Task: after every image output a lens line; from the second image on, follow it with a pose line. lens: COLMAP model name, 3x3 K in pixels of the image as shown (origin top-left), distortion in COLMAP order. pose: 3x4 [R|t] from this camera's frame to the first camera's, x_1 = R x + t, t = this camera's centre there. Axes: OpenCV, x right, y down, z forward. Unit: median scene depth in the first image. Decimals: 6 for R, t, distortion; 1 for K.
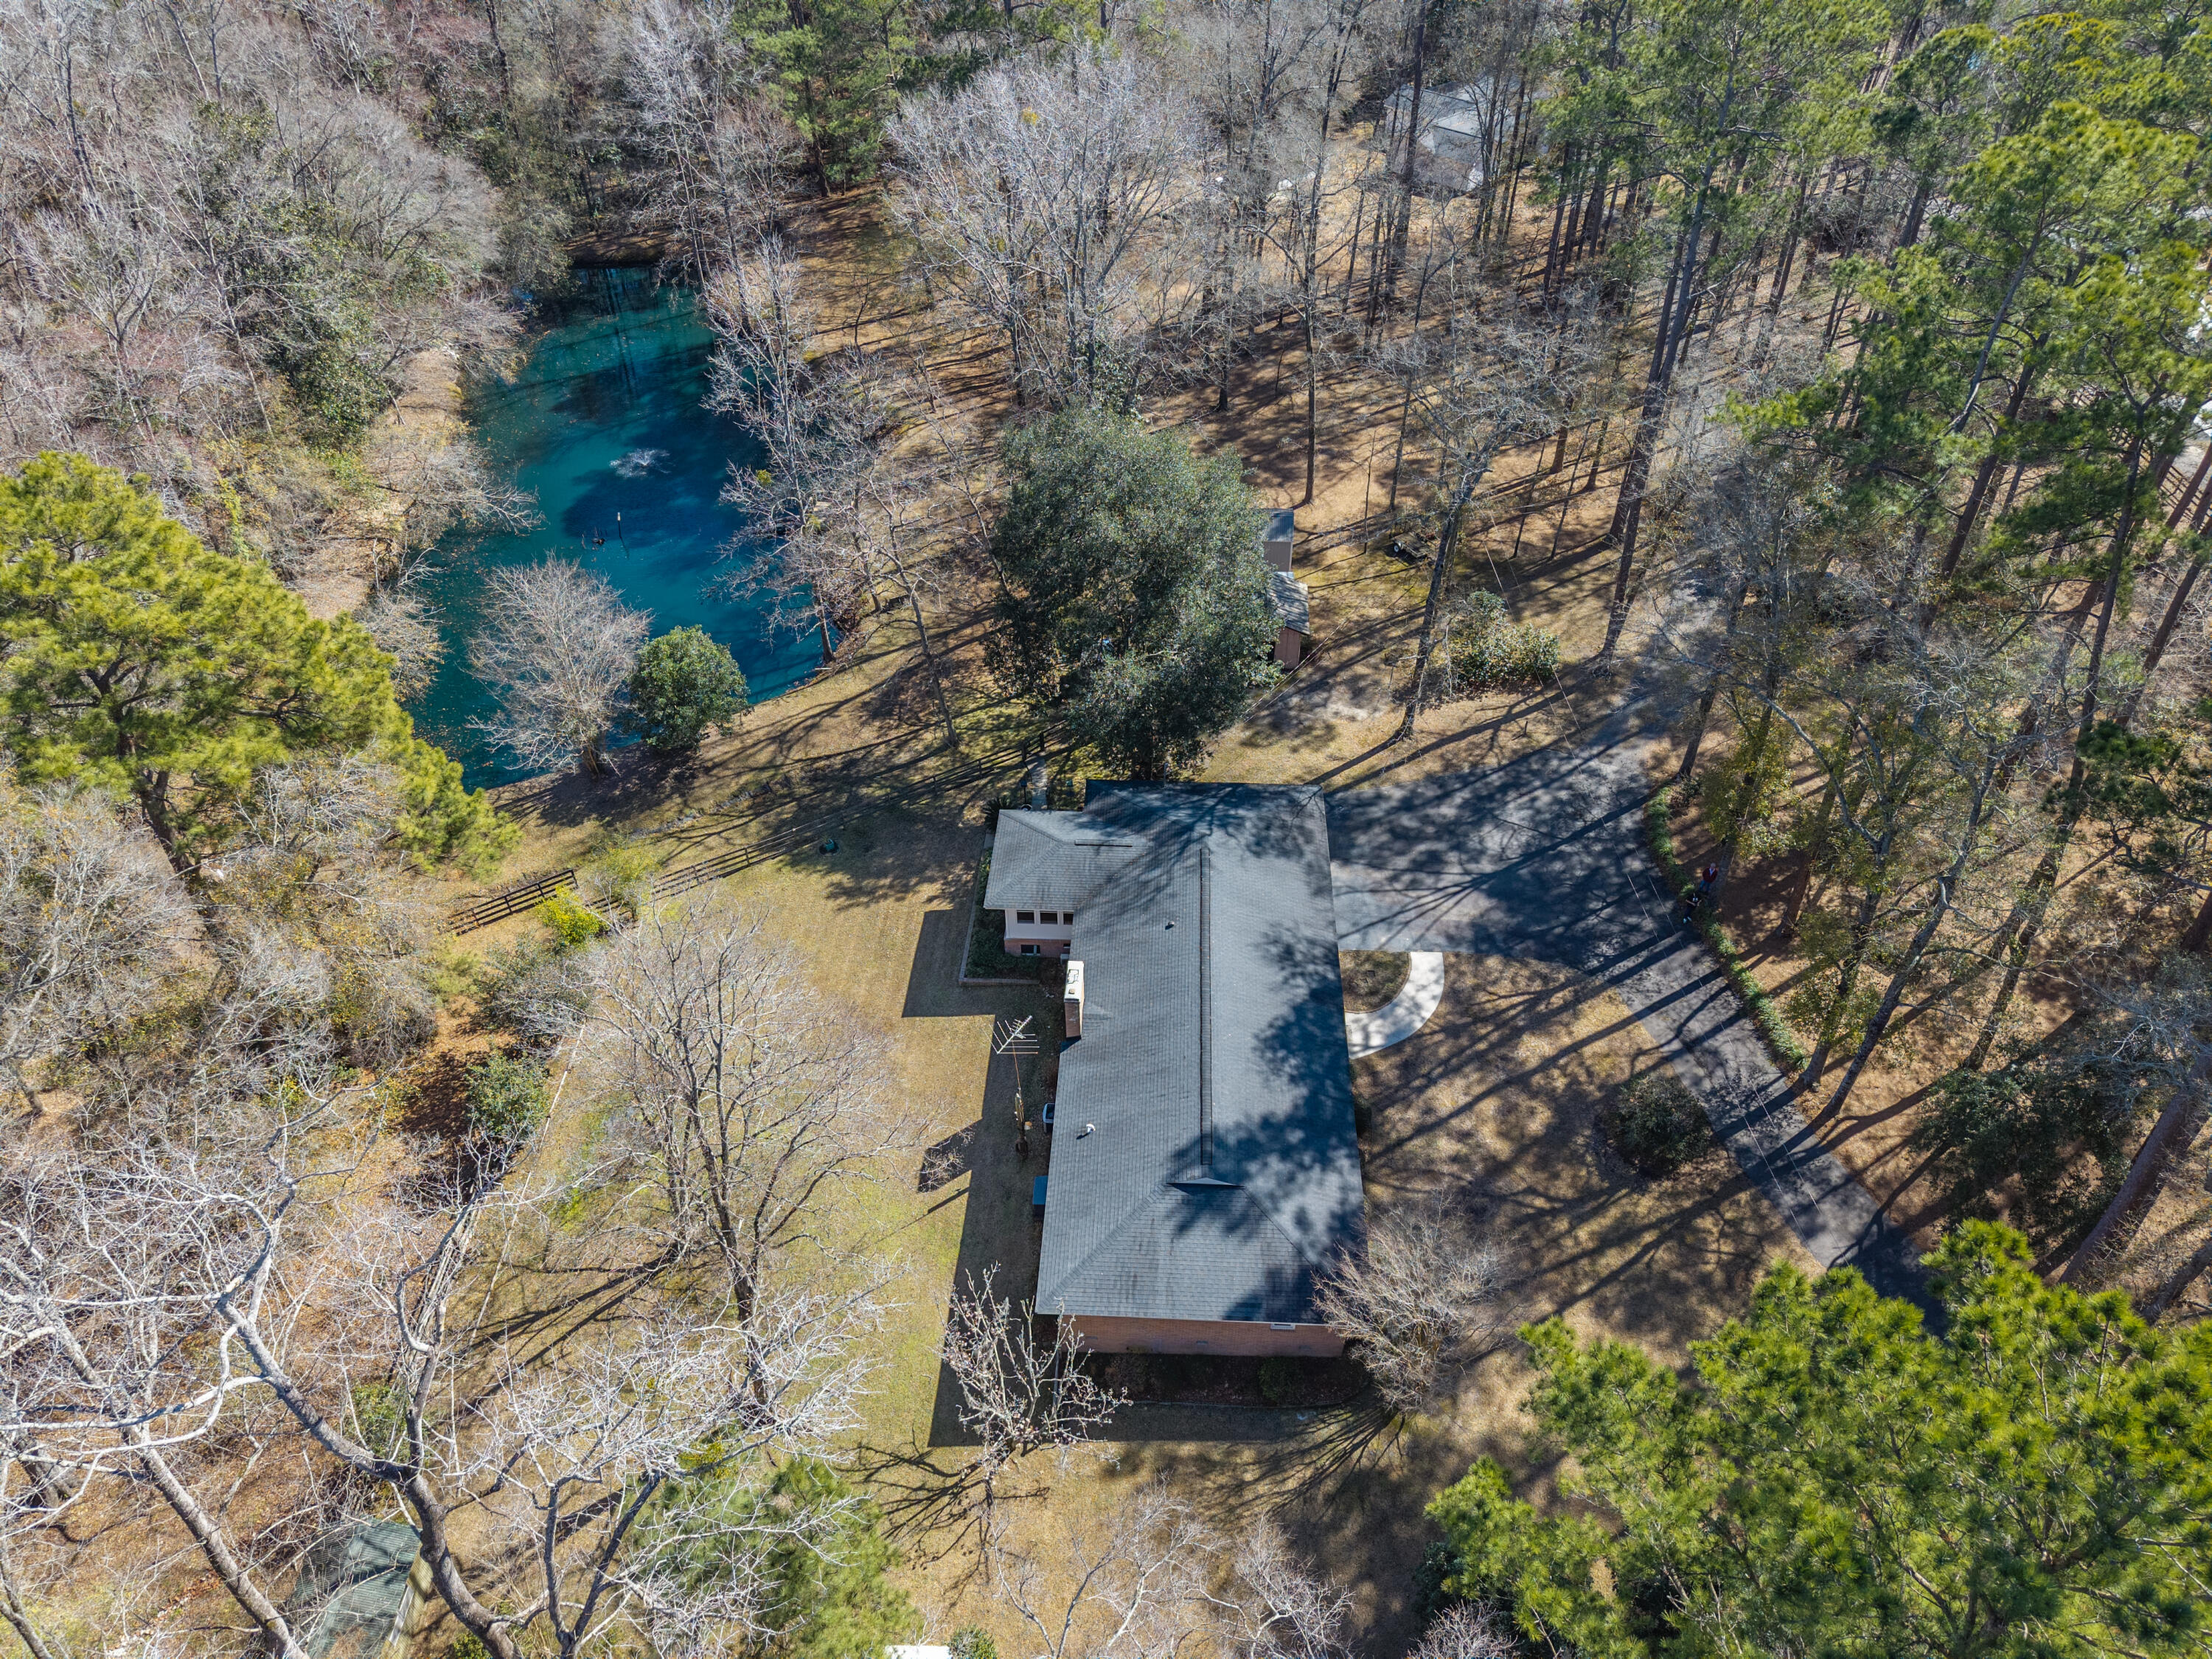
lens RADIAL K [[1475.5, 0, 1090.4], [0, 1475.5, 819.5], [0, 0, 1]] dist [0.038009, -0.038281]
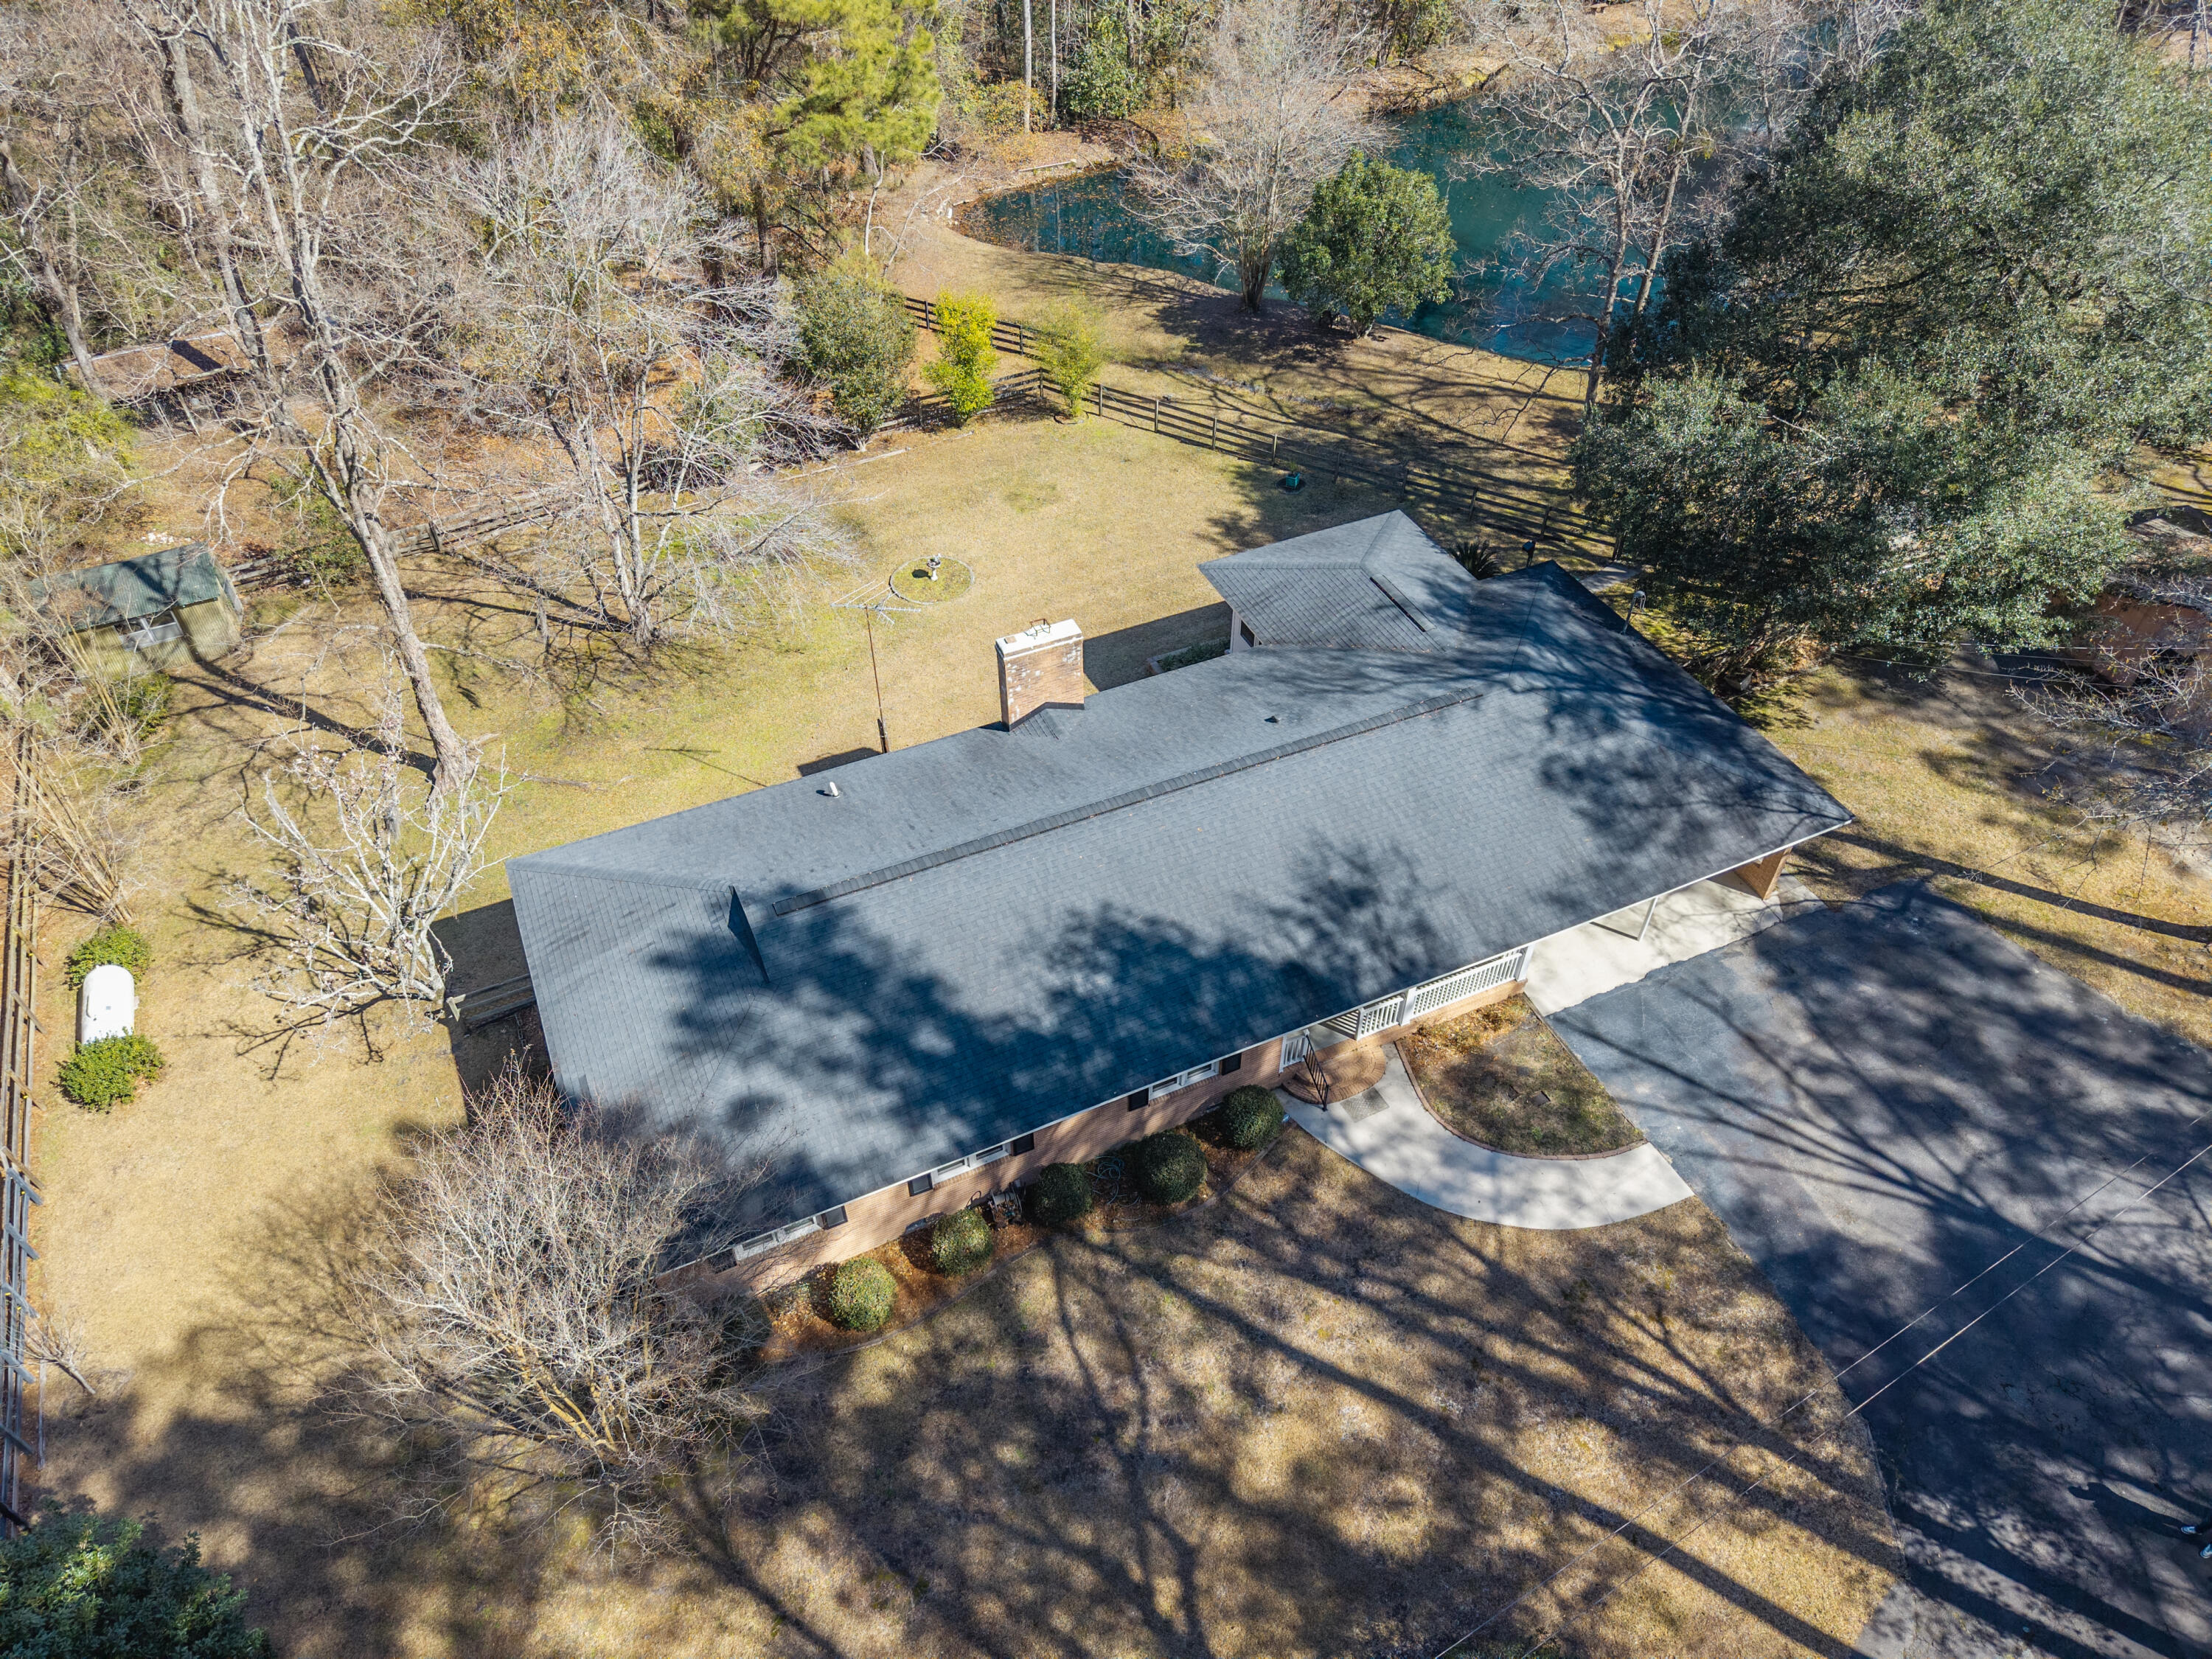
lens RADIAL K [[1475.5, 0, 1106.5], [0, 1475.5, 812.2], [0, 0, 1]] dist [0.038009, -0.038281]
pose [[0.470936, 0.623354, -0.624219, 0.374177], [-0.583120, 0.750930, 0.309960, -0.037022], [0.661959, 0.218023, 0.717130, 0.547266]]
